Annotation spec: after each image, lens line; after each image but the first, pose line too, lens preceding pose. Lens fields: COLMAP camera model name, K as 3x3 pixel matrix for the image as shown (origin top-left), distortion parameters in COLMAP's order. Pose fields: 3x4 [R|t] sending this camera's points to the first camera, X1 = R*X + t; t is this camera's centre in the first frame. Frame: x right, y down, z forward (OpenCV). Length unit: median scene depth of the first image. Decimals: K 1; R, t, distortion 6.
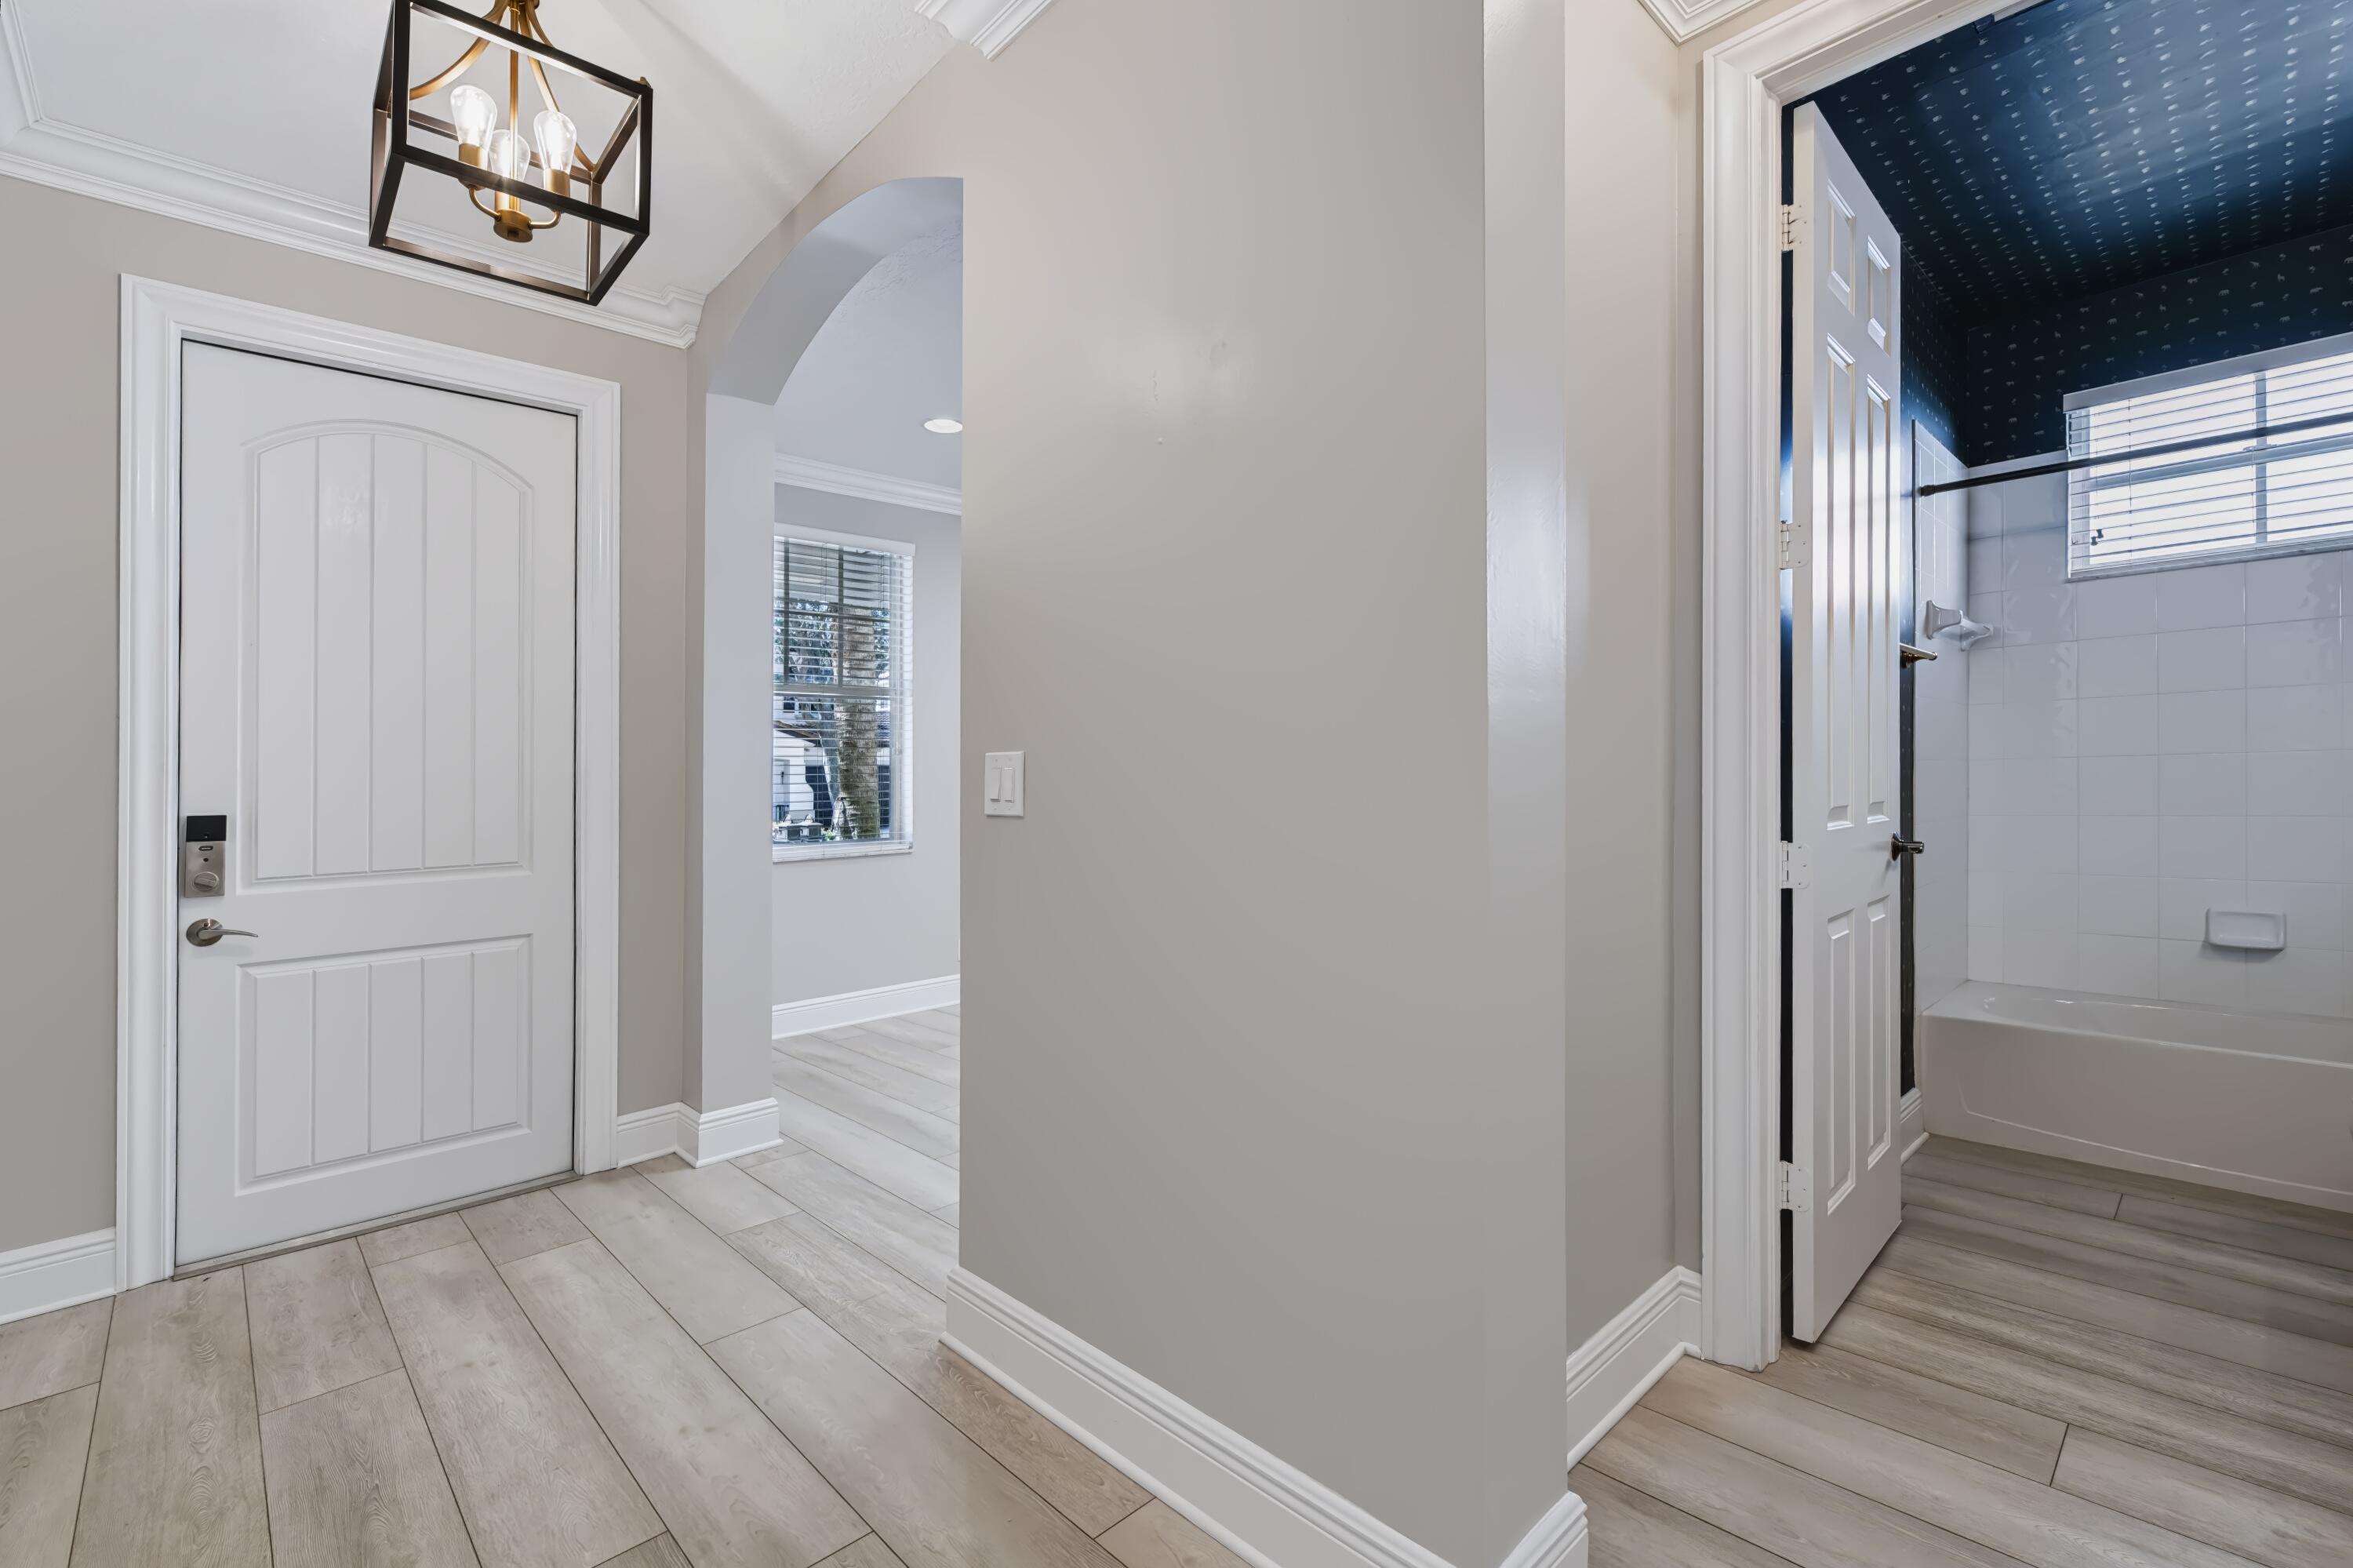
lens RADIAL K [[1026.6, 0, 1174.0], [0, 1026.6, 795.8], [0, 0, 1]] dist [-0.000044, -0.000158]
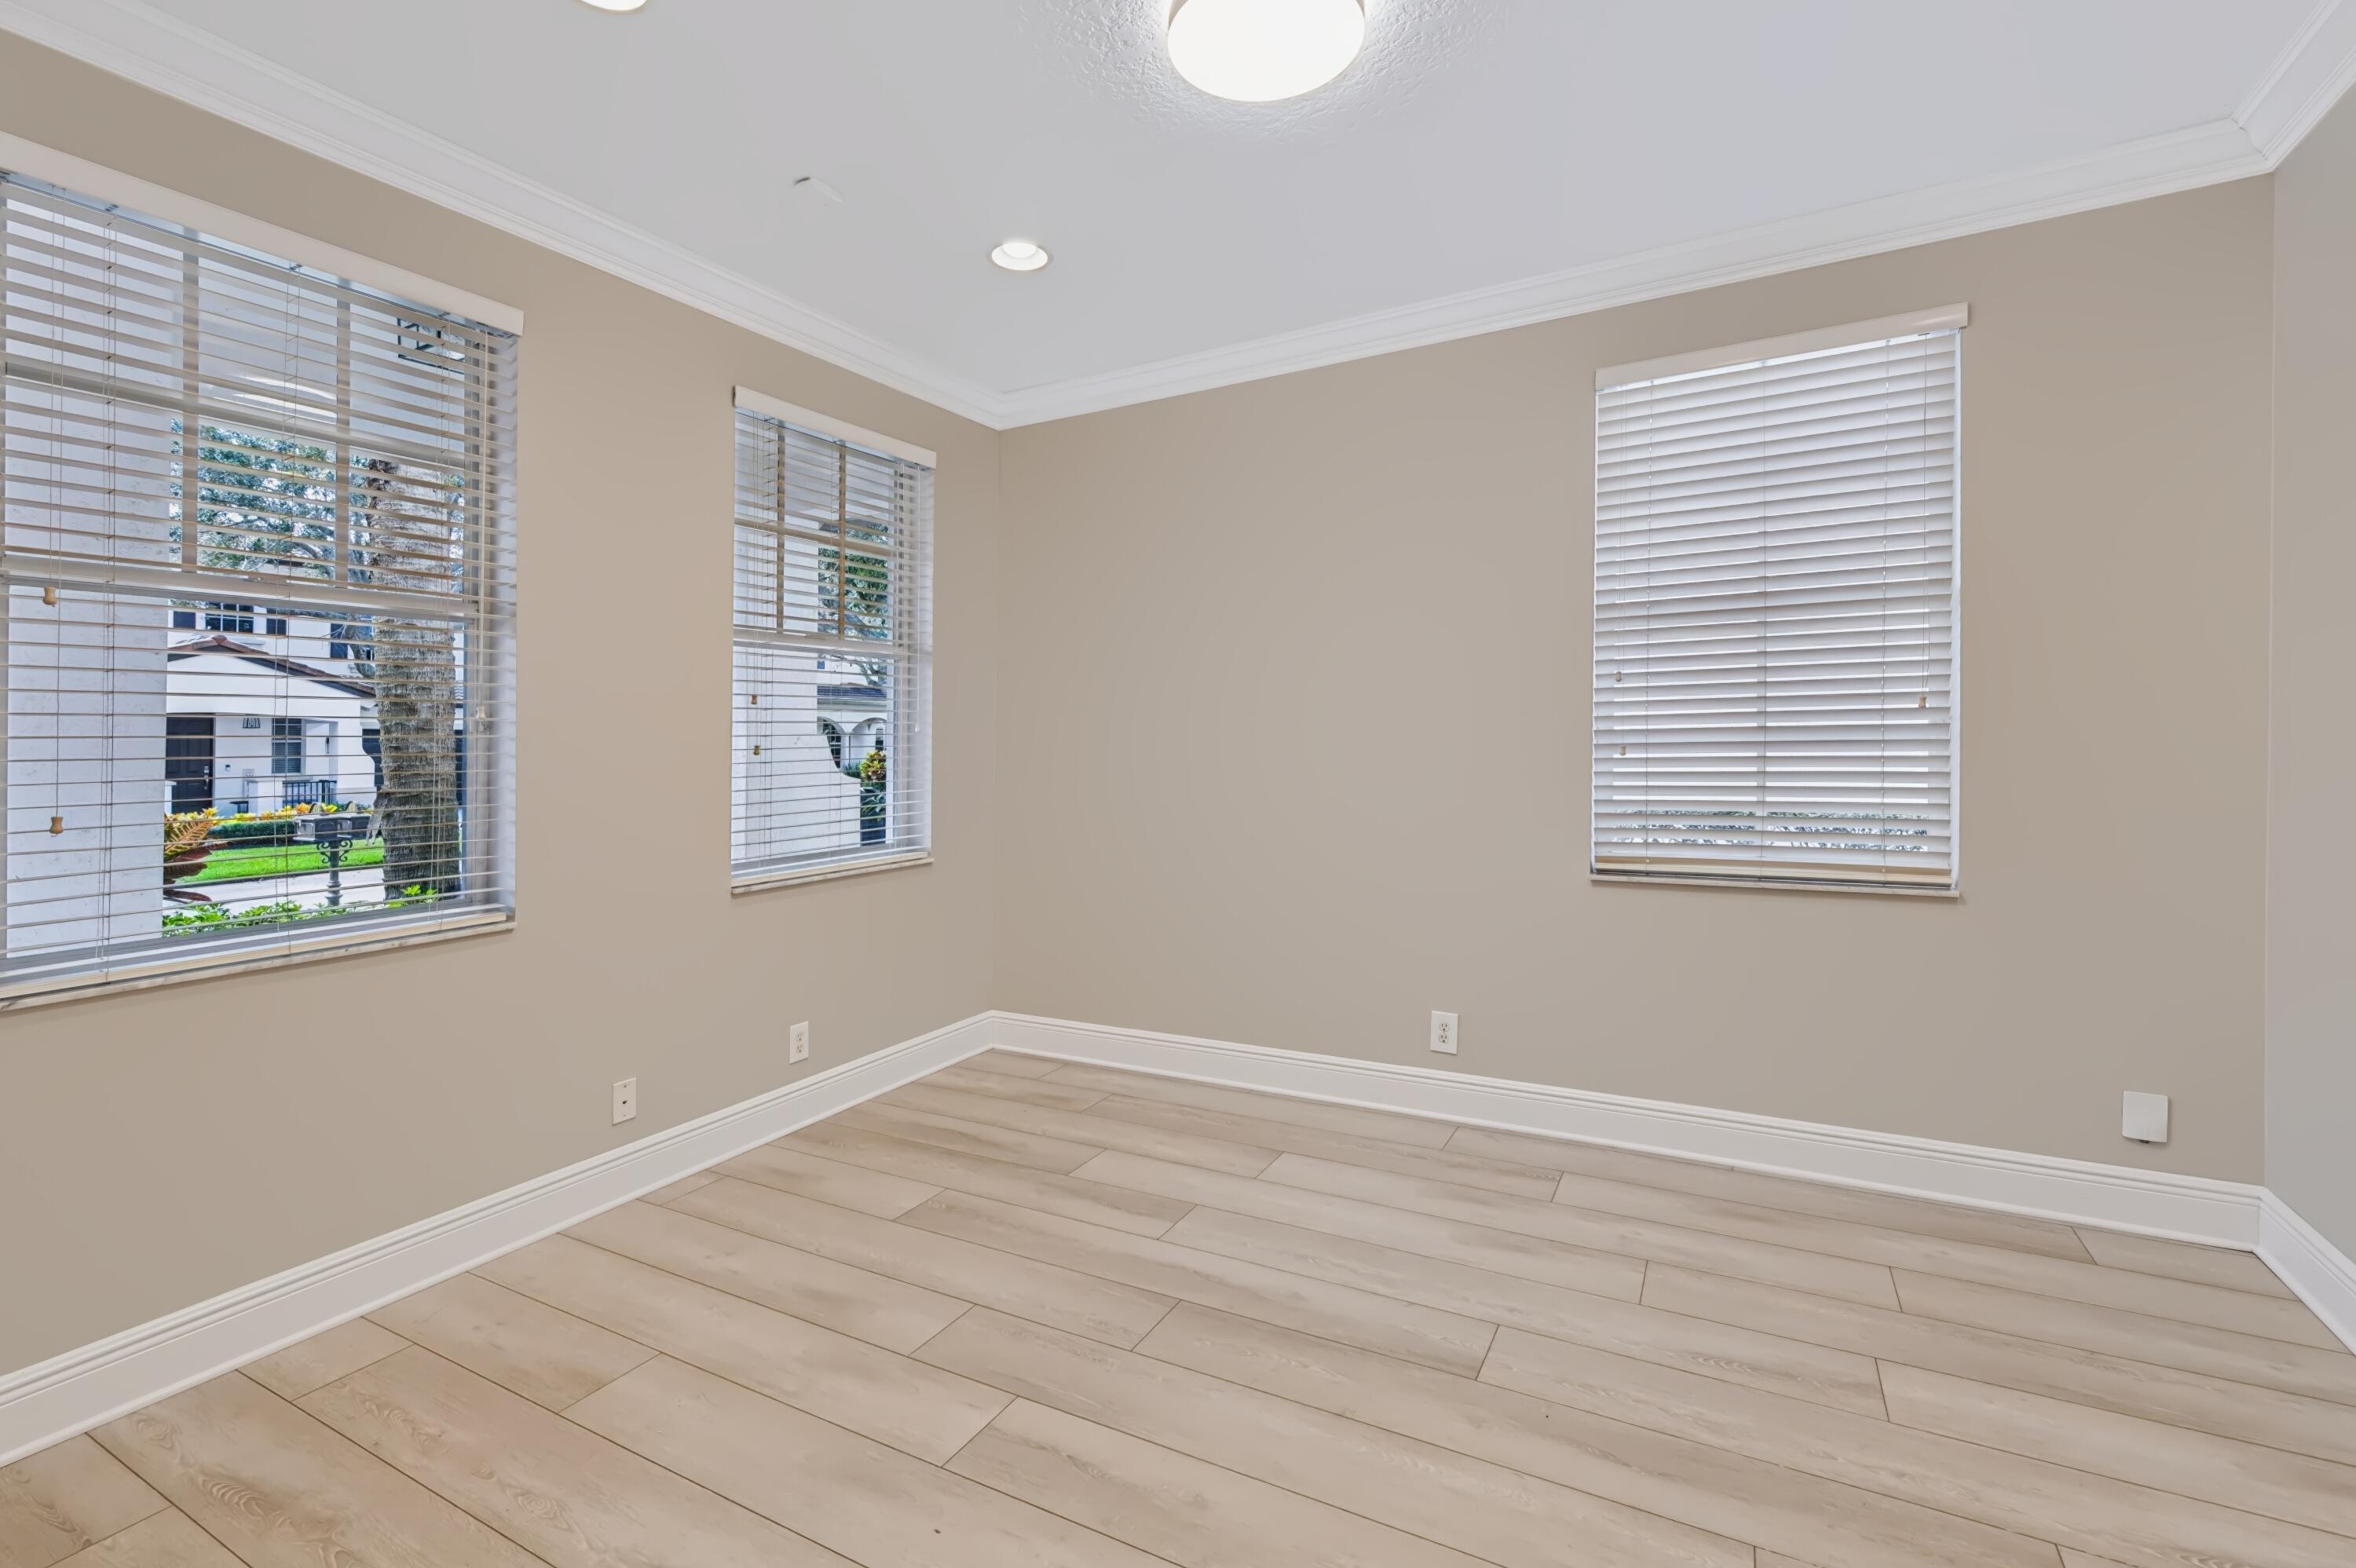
lens RADIAL K [[1038.2, 0, 1155.8], [0, 1038.2, 747.4], [0, 0, 1]] dist [0.001124, -0.000336]
pose [[0.955293, 0.005873, 0.295604, -0.206478], [-0.001192, 0.999871, -0.016014, -0.050758], [-0.295660, 0.014946, 0.955176, 0.820463]]
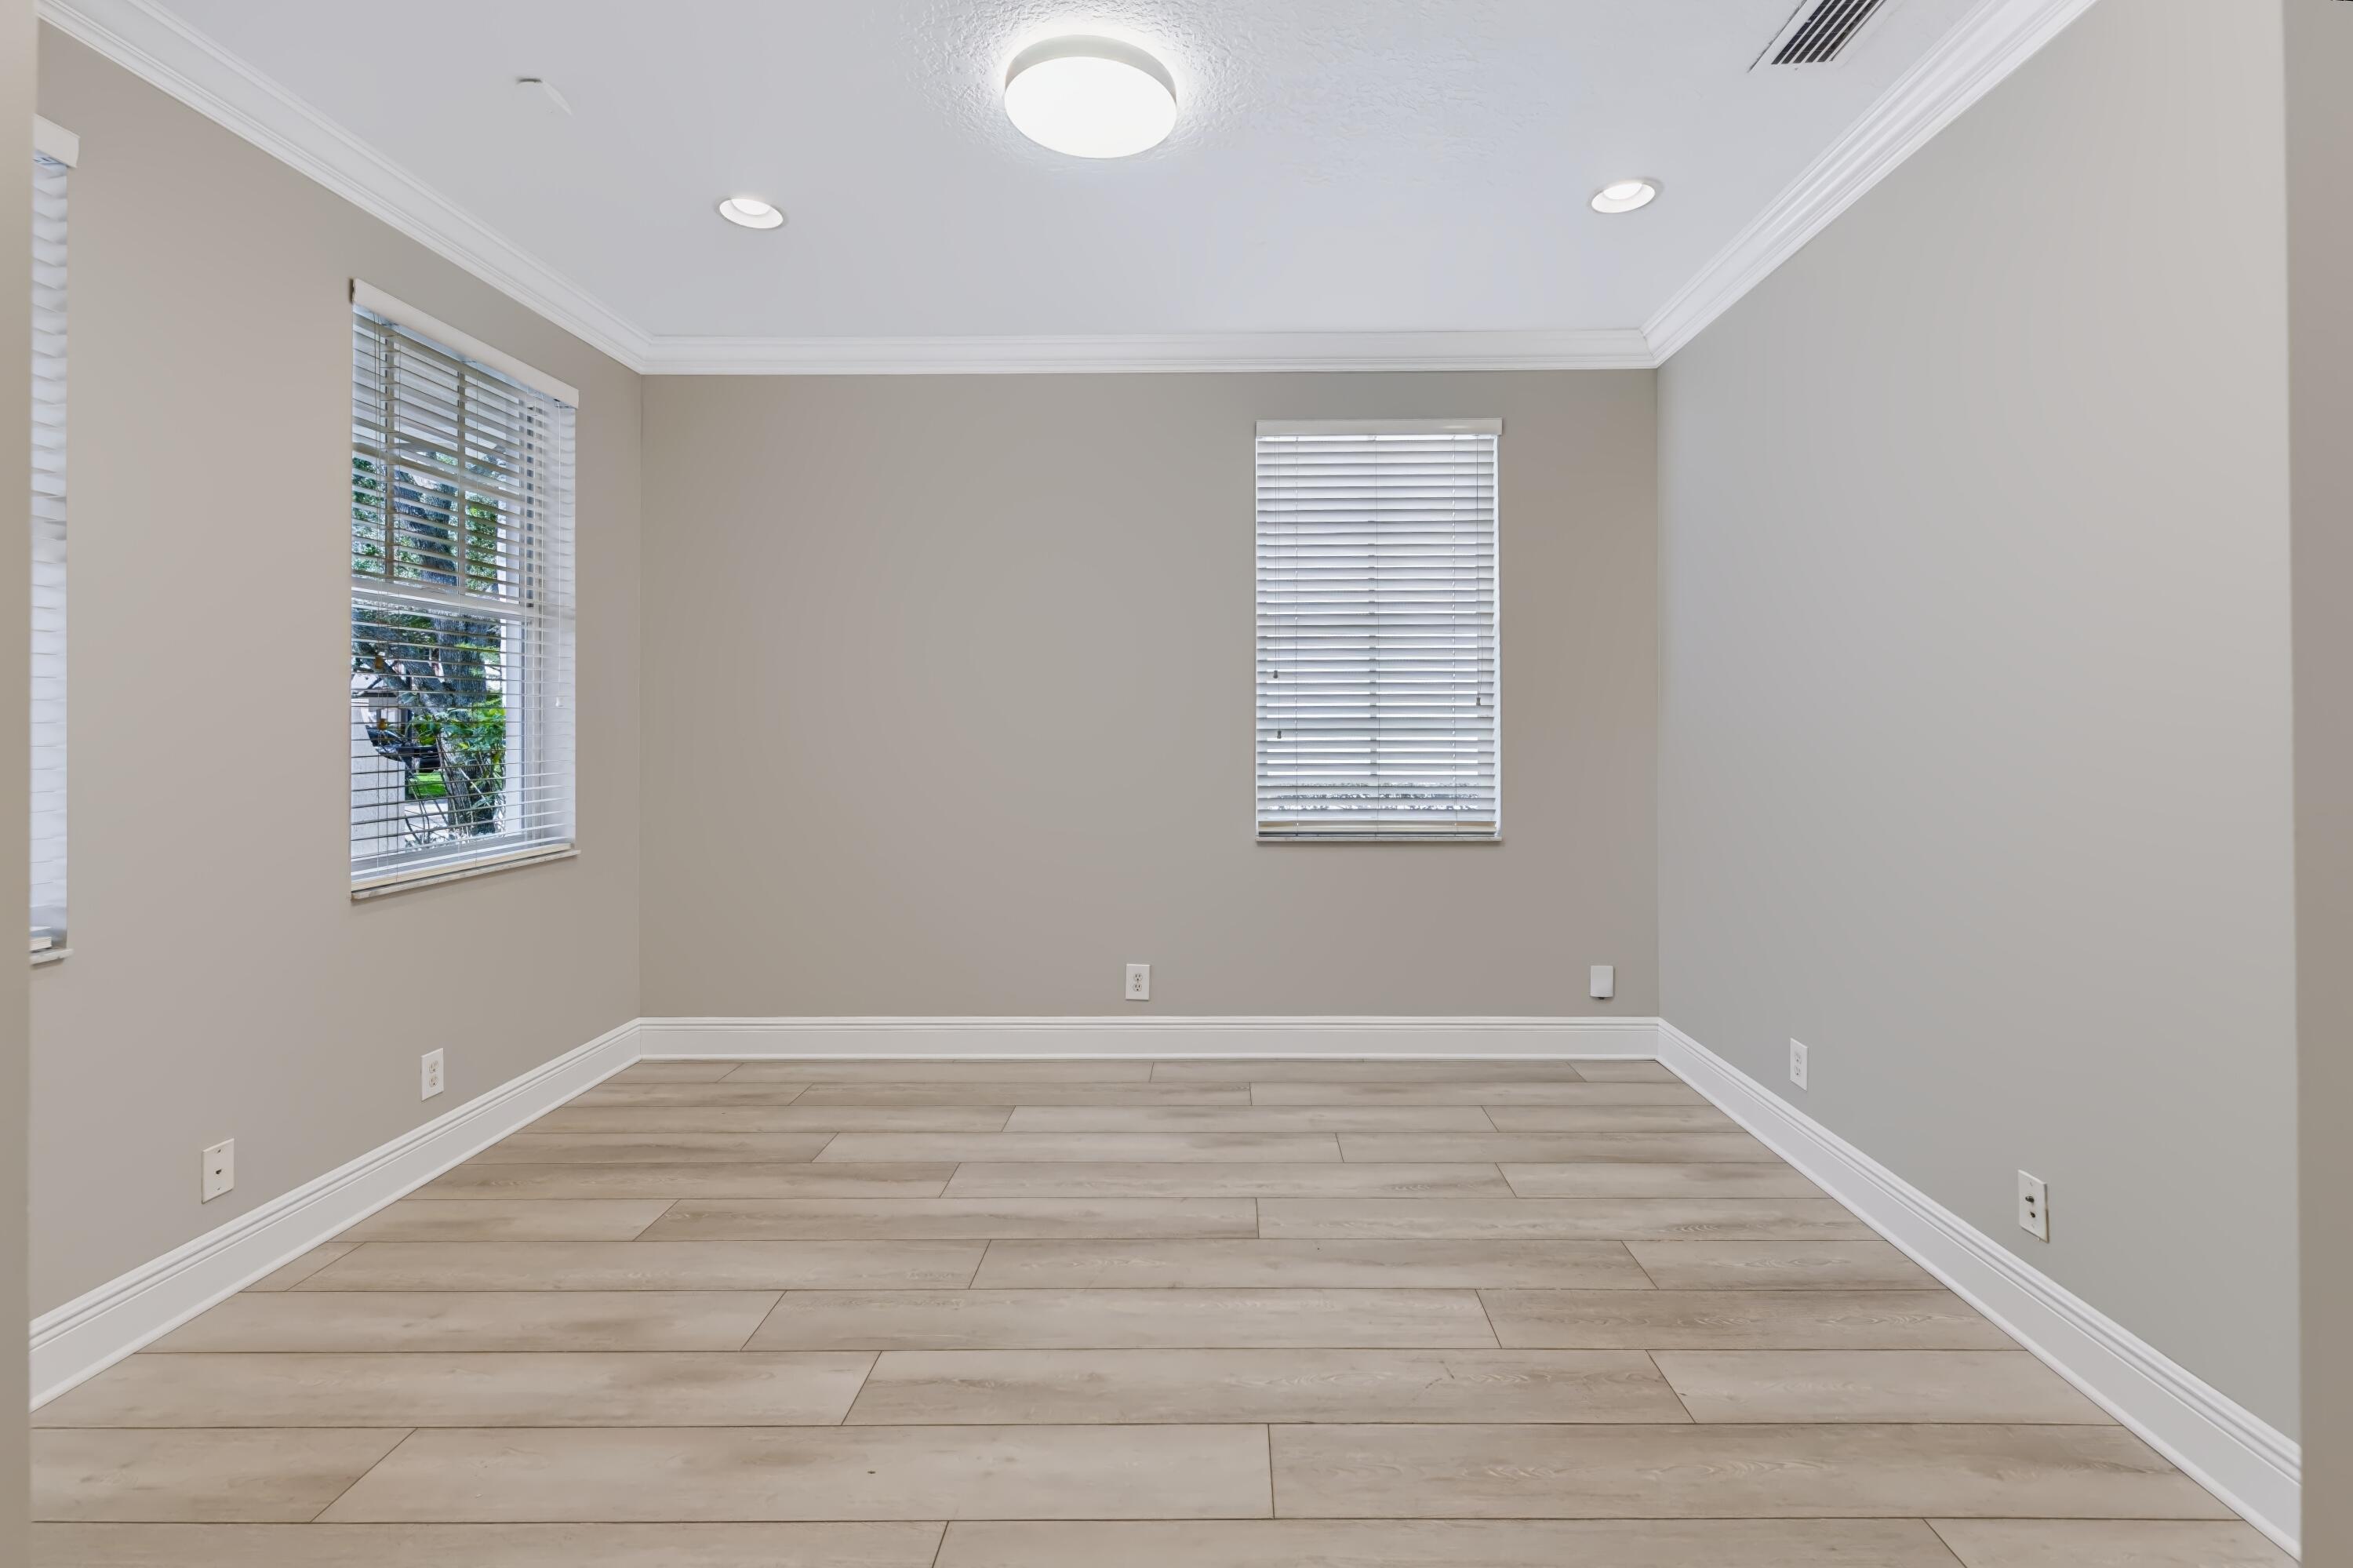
lens RADIAL K [[1047.8, 0, 1215.0], [0, 1047.8, 716.6], [0, 0, 1]] dist [-0.000734, -0.000151]
pose [[0.695911, 0.026047, 0.717656, -0.476143], [-0.003893, 0.999464, -0.032501, -0.043288], [-0.718117, 0.019824, 0.695639, 0.840694]]
